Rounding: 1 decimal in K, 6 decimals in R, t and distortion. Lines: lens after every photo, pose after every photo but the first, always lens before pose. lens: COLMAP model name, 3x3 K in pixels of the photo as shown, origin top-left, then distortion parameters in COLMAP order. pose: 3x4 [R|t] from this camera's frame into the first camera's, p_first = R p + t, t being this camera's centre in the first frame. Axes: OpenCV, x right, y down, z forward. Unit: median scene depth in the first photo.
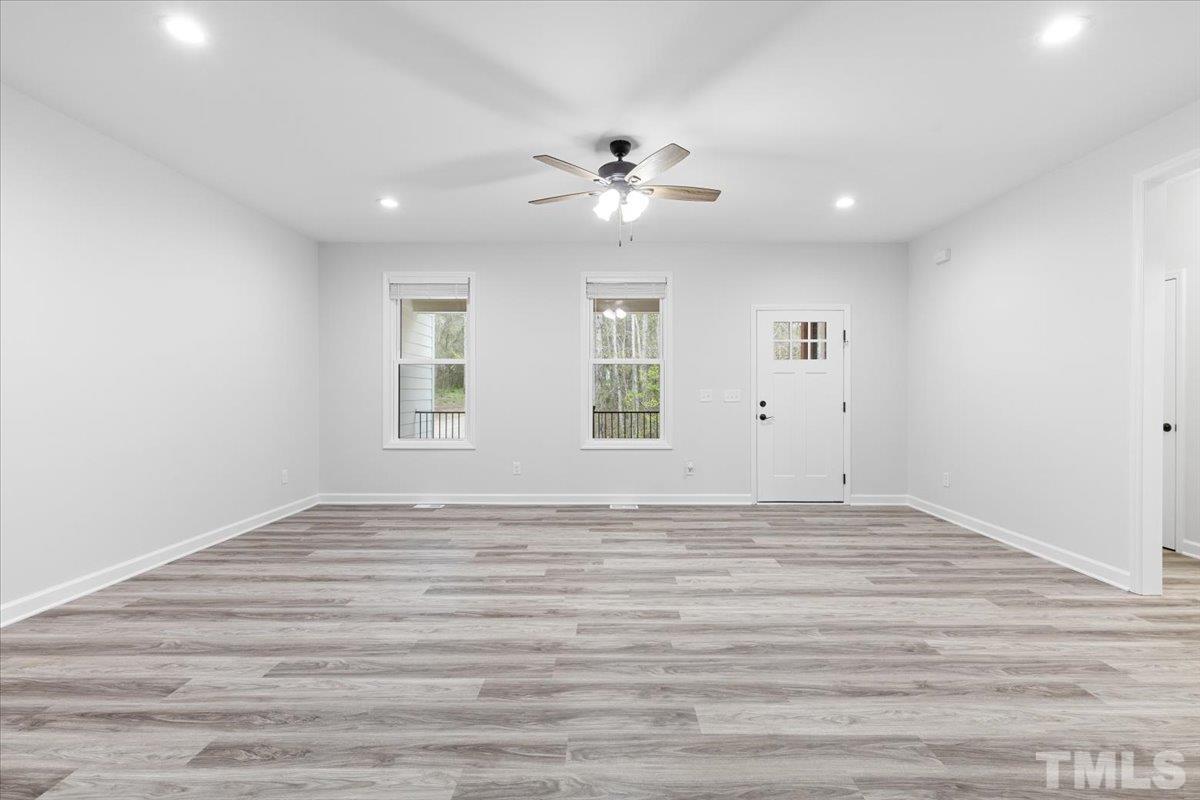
lens RADIAL K [[543.4, 0, 604.6], [0, 543.4, 390.2], [0, 0, 1]] dist [0.004547, -0.000024]
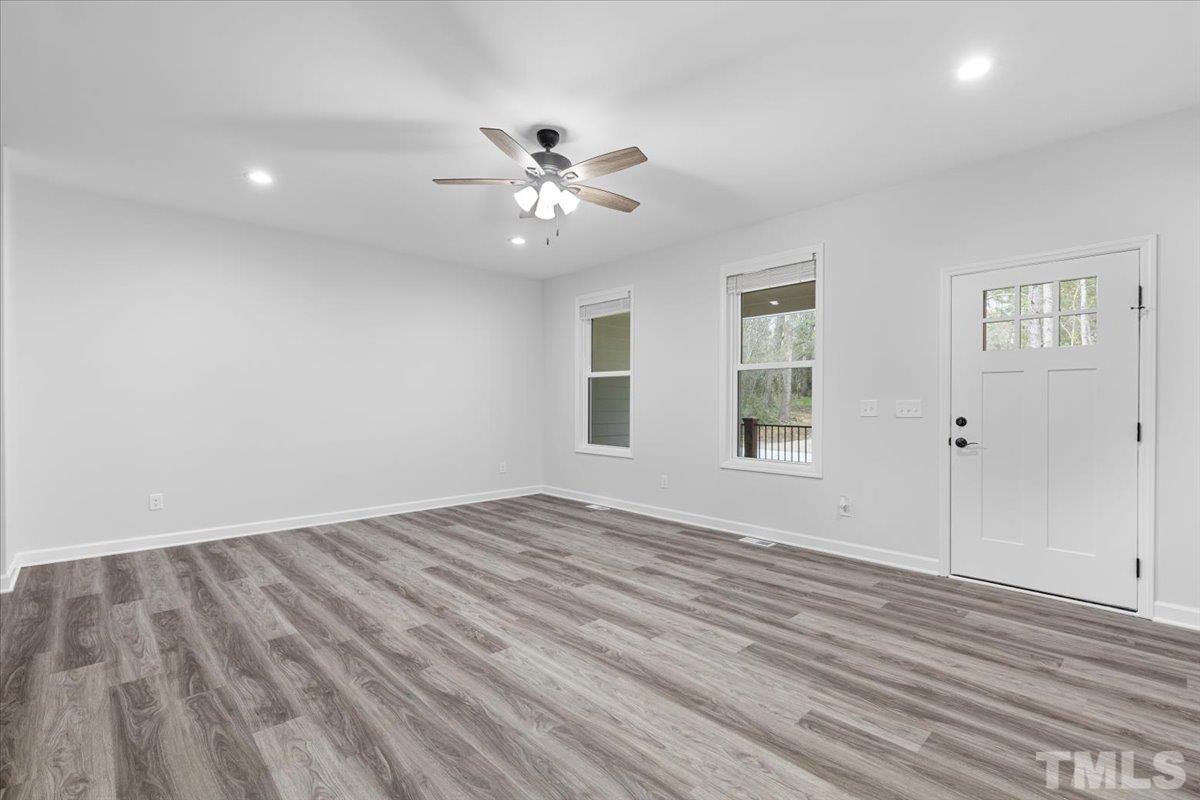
lens RADIAL K [[543.4, 0, 606.7], [0, 543.4, 406.8], [0, 0, 1]] dist [0.004547, -0.000024]
pose [[0.693593, 0.008425, -0.720318, 0.899037], [-0.000461, 0.999937, 0.011252, 0.001324], [0.720367, -0.007472, 0.693553, 0.504769]]
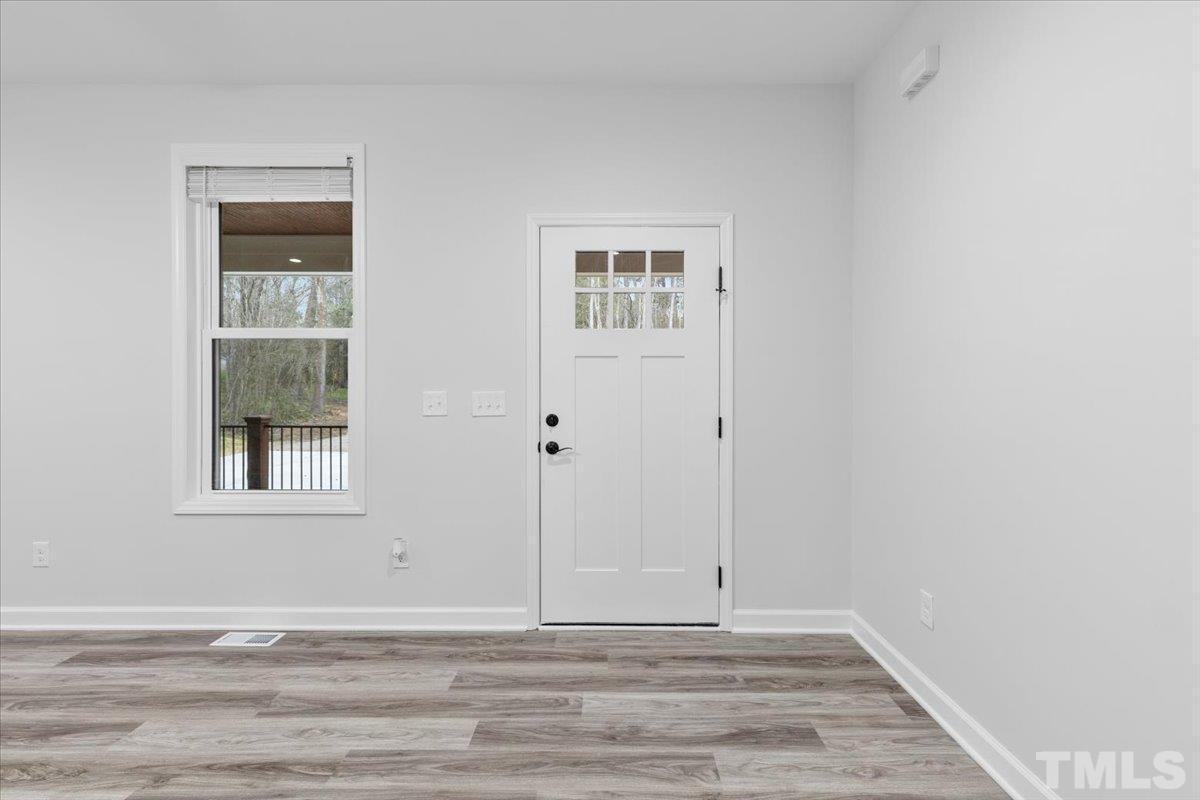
lens RADIAL K [[543.4, 0, 610.0], [0, 543.4, 395.8], [0, 0, 1]] dist [0.004547, -0.000024]
pose [[0.999992, 0.002967, 0.002784, 0.663188], [-0.002979, 0.999987, 0.004144, 0.002339], [-0.002772, -0.004152, 0.999988, 1.009383]]
